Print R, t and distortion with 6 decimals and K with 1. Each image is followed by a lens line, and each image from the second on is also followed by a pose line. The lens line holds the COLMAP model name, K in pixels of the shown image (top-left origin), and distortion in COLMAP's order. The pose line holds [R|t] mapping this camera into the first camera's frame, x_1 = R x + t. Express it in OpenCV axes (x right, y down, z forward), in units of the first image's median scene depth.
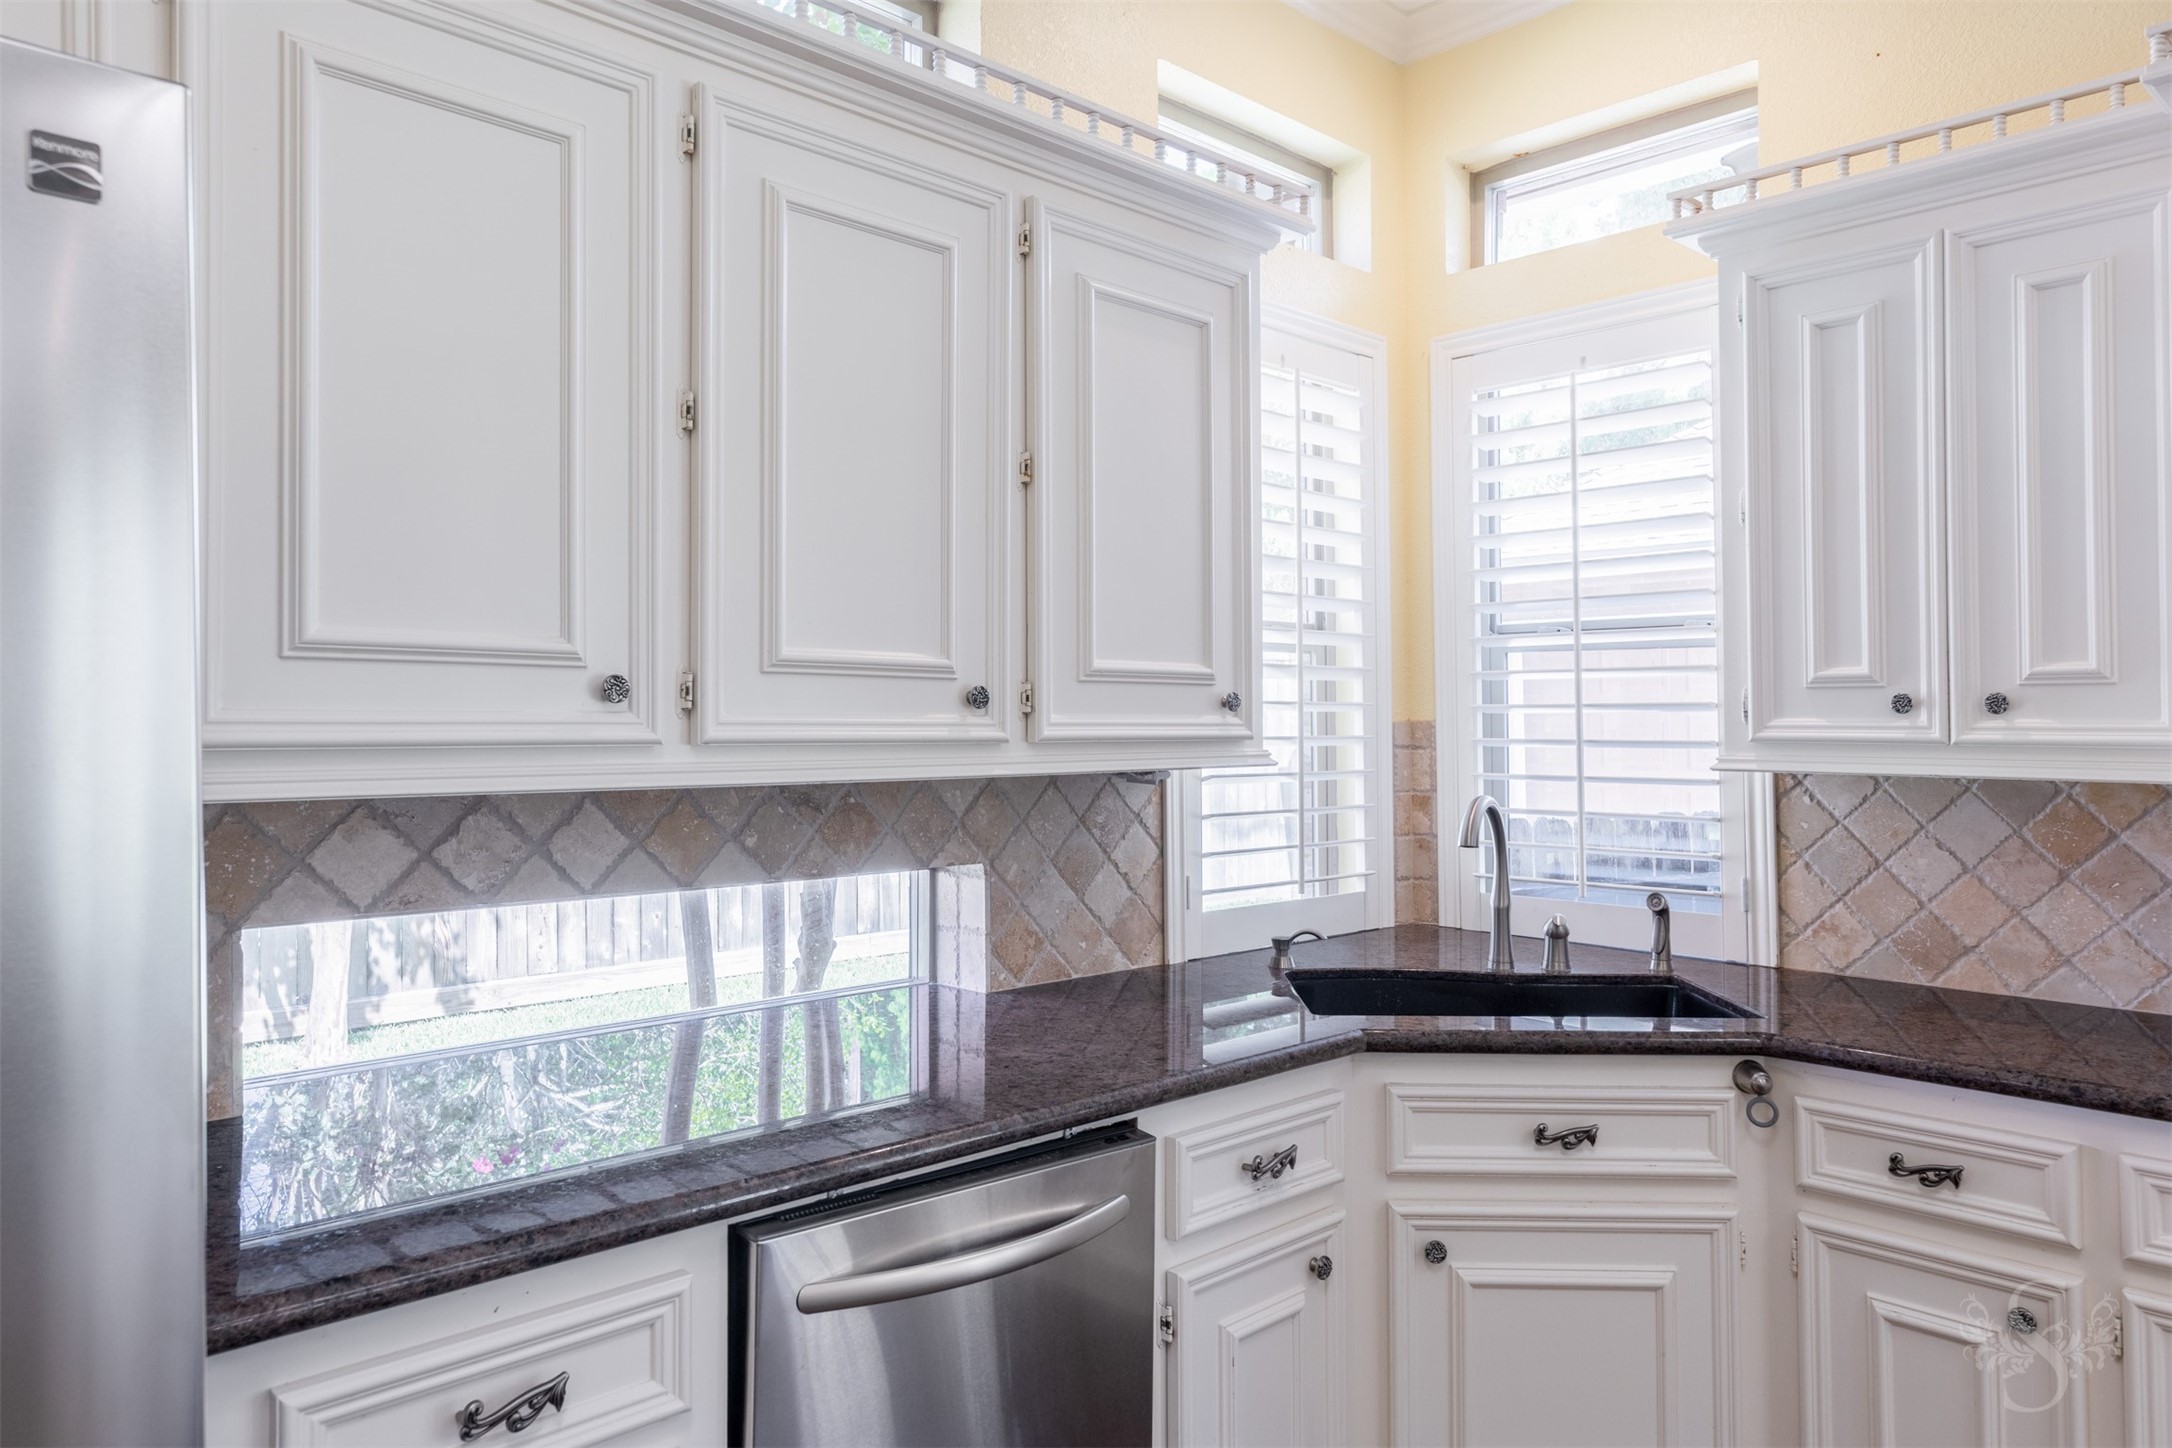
lens RADIAL K [[1482.4, 0, 1166.1], [0, 1482.4, 700.3], [0, 0, 1]] dist [0.047495, 0.013011]
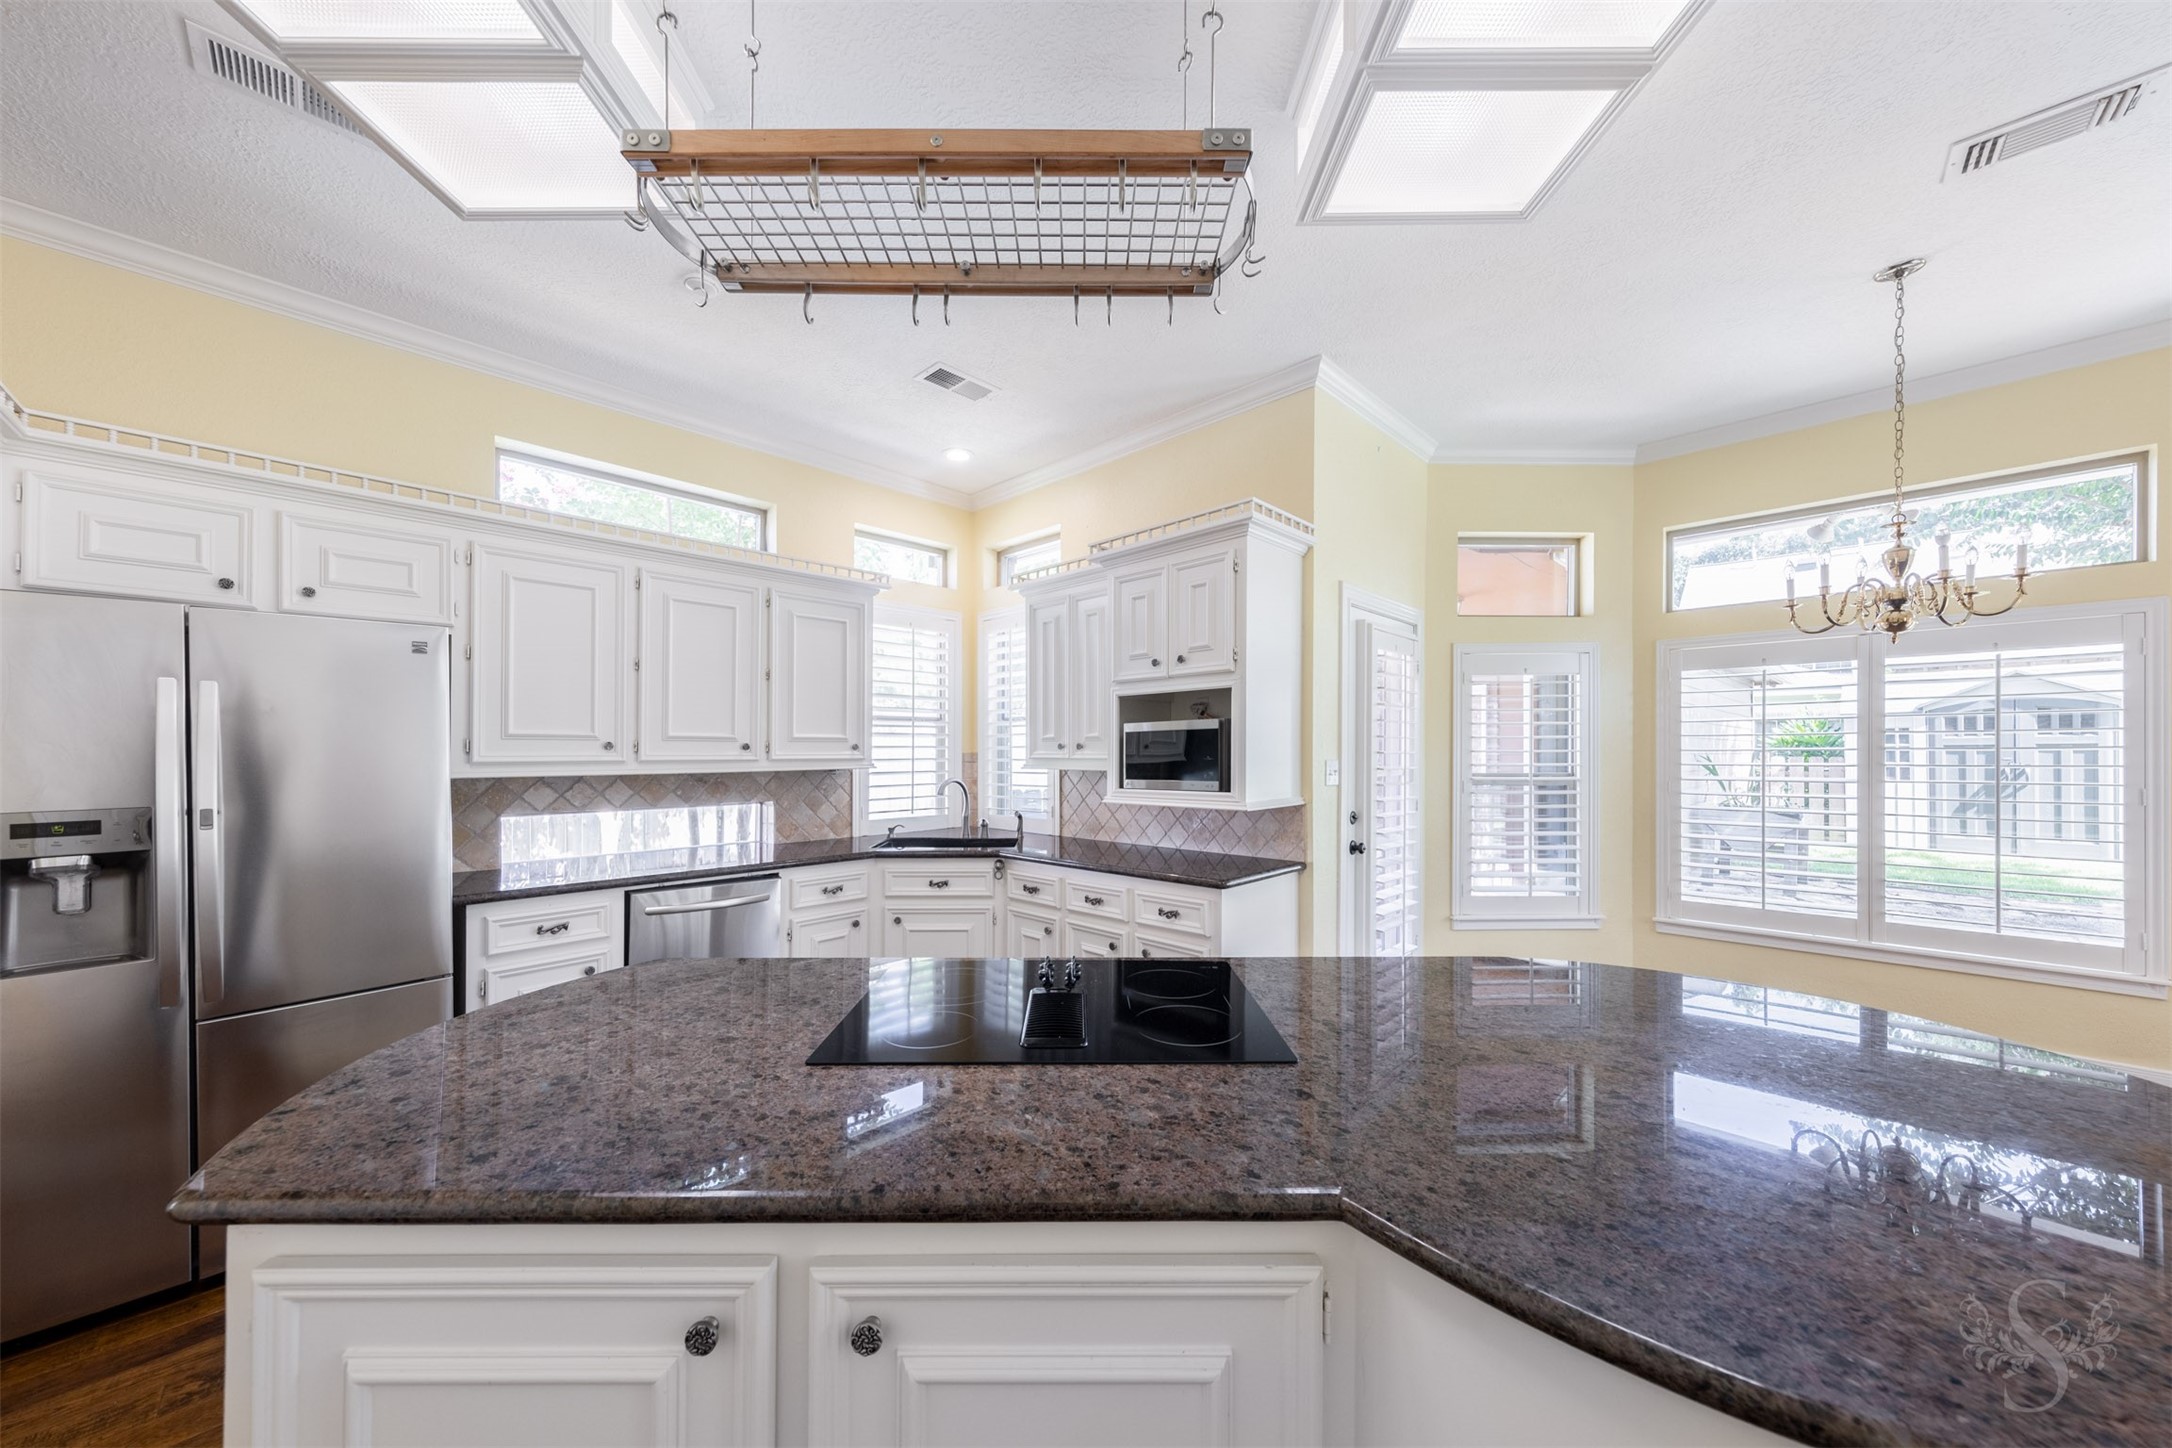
lens RADIAL K [[738.9, 0, 1085.4], [0, 738.9, 747.7], [0, 0, 1]] dist [0.008697, 0.000432]
pose [[0.999894, -0.006304, 0.013149, 0.528231], [0.006170, 0.999930, 0.010135, -0.010559], [-0.013212, -0.010052, 0.999862, -0.545975]]
